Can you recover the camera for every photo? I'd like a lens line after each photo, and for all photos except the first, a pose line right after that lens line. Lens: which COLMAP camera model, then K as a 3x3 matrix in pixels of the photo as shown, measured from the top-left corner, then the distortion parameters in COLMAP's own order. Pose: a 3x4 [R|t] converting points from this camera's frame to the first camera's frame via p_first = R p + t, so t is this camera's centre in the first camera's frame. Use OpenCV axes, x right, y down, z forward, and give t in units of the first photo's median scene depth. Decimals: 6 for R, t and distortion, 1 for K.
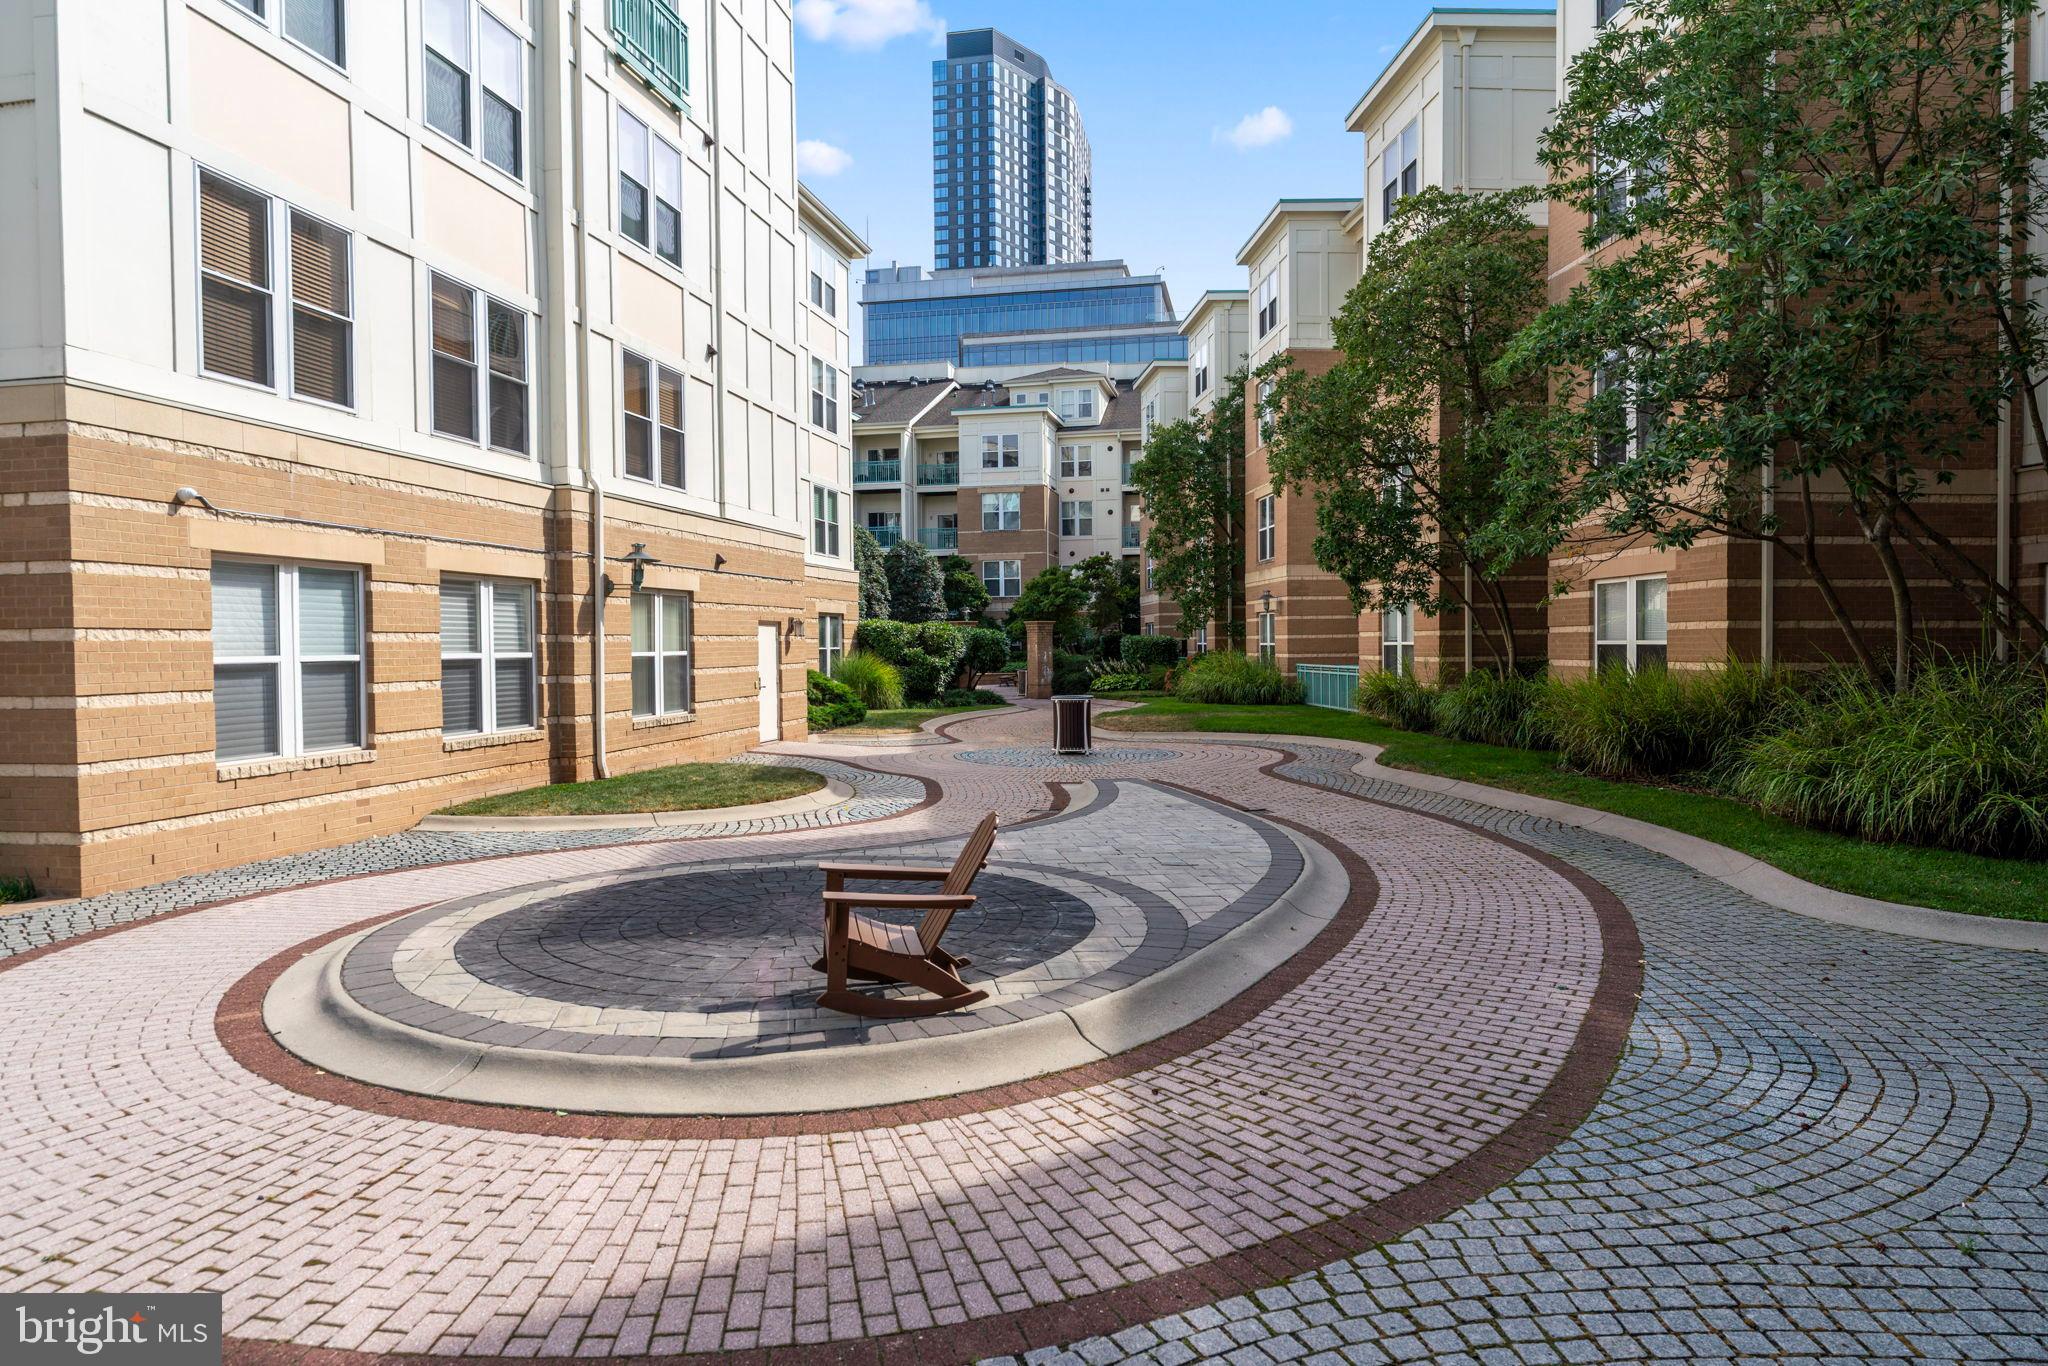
lens RADIAL K [[1182.2, 0, 1024.0], [0, 1182.2, 683.0], [0, 0, 1]] dist [-0.001402, -0.000239]
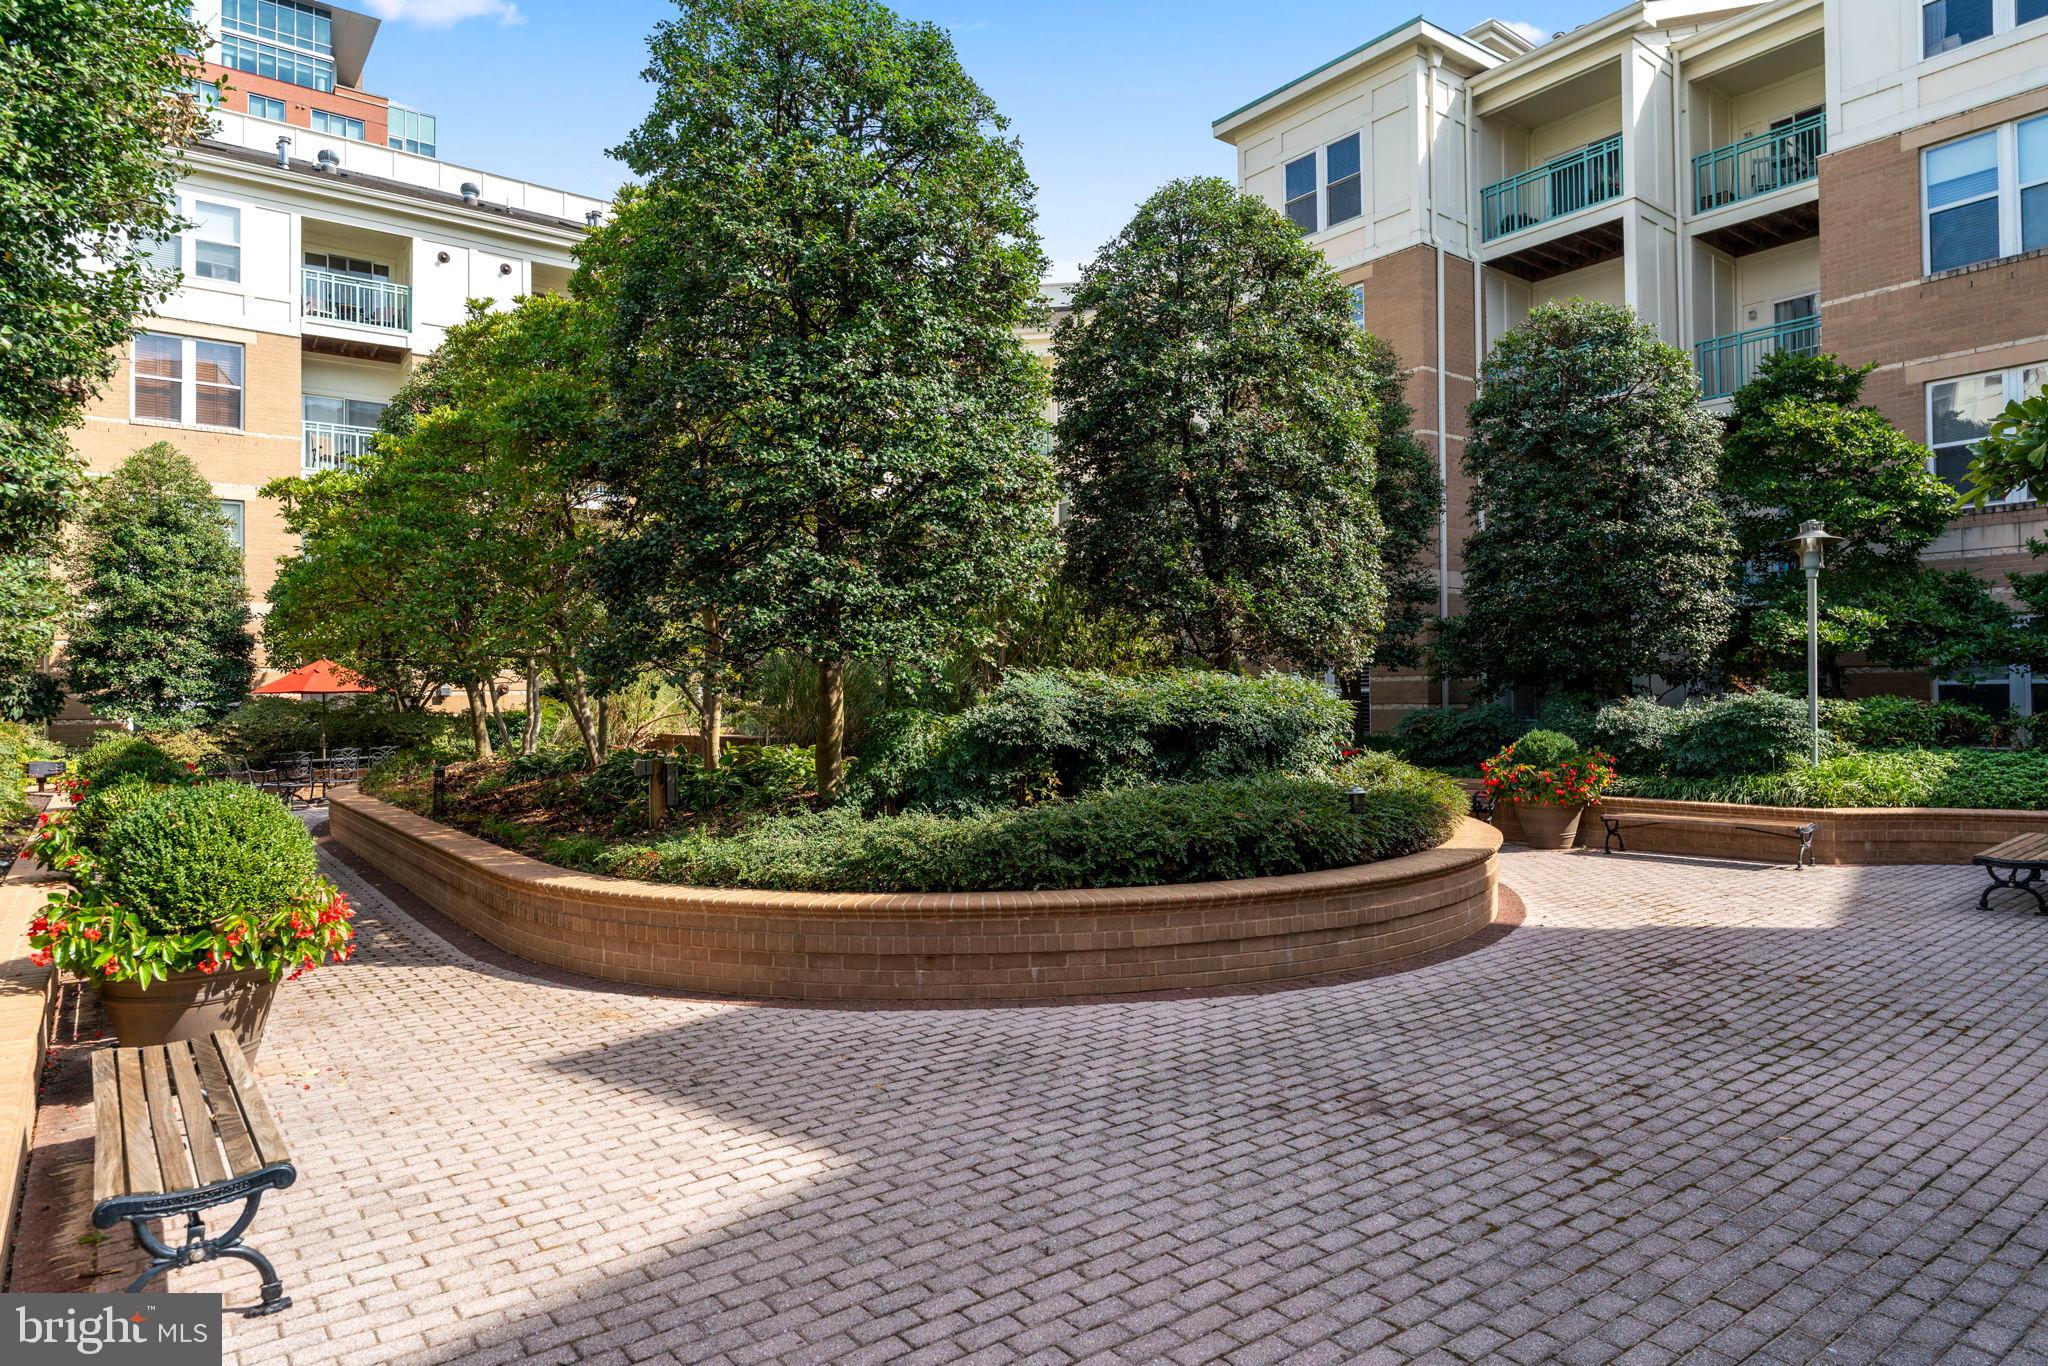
lens RADIAL K [[1182.2, 0, 1024.0], [0, 1182.2, 683.0], [0, 0, 1]] dist [-0.001402, -0.000239]
pose [[0.746435, -0.005406, -0.665436, -0.008648], [-0.019197, 0.999376, -0.029652, -0.020304], [0.665181, 0.034908, 0.745866, 0.653643]]
